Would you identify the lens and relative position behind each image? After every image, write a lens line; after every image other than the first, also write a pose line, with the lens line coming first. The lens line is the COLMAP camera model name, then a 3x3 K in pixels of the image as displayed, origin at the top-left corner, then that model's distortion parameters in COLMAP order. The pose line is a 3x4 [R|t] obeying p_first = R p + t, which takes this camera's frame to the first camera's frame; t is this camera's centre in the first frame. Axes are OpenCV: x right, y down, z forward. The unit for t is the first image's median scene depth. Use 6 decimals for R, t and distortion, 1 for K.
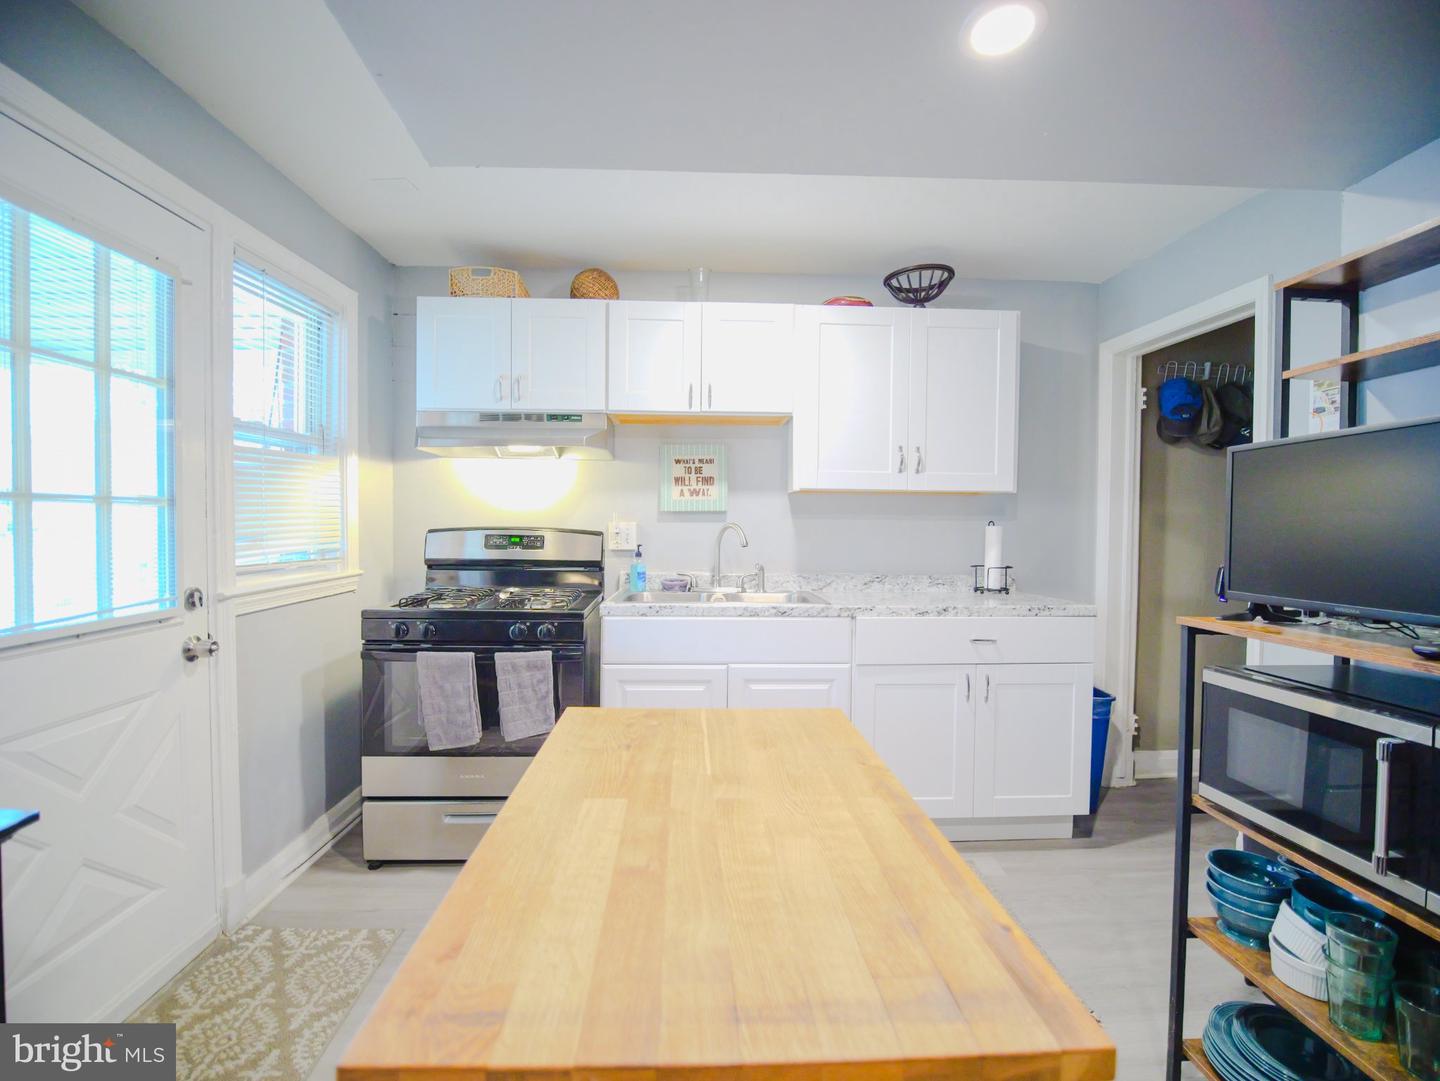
lens RADIAL K [[646.0, 0, 716.9], [0, 646.0, 535.6], [0, 0, 1]] dist [-0.010375, -0.007175]
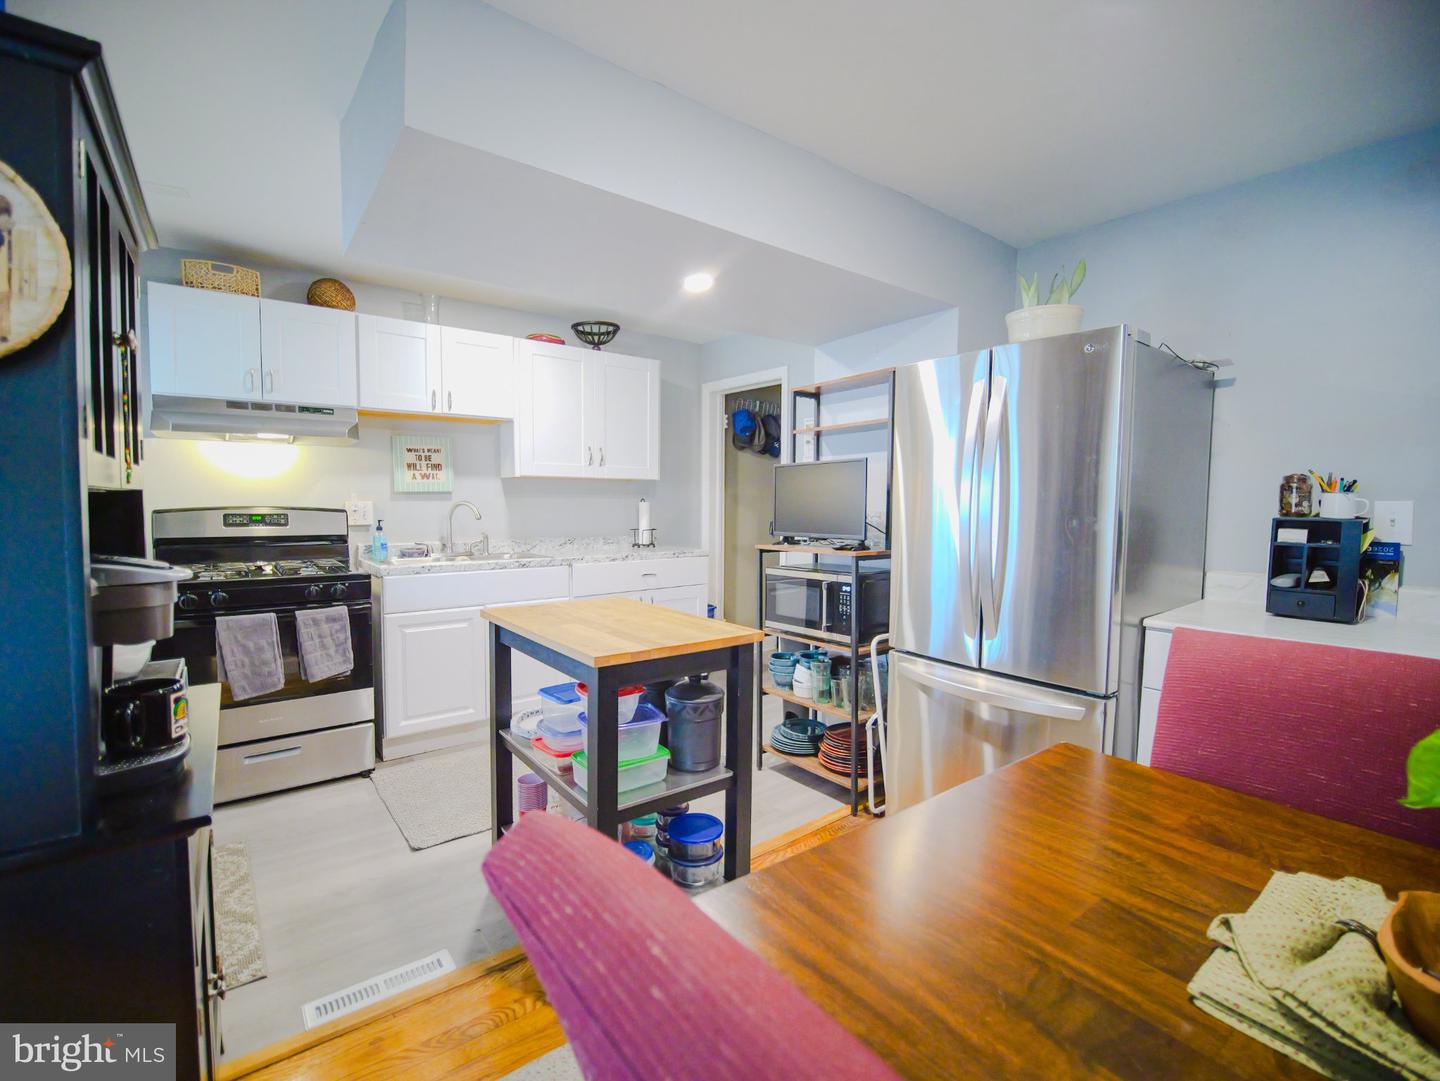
lens RADIAL K [[646.0, 0, 716.9], [0, 646.0, 535.6], [0, 0, 1]] dist [-0.010375, -0.007175]
pose [[0.821810, -0.036647, 0.568582, -0.306714], [0.015035, 0.998977, 0.042656, 0.001483], [-0.569563, -0.026506, 0.821520, -0.347734]]
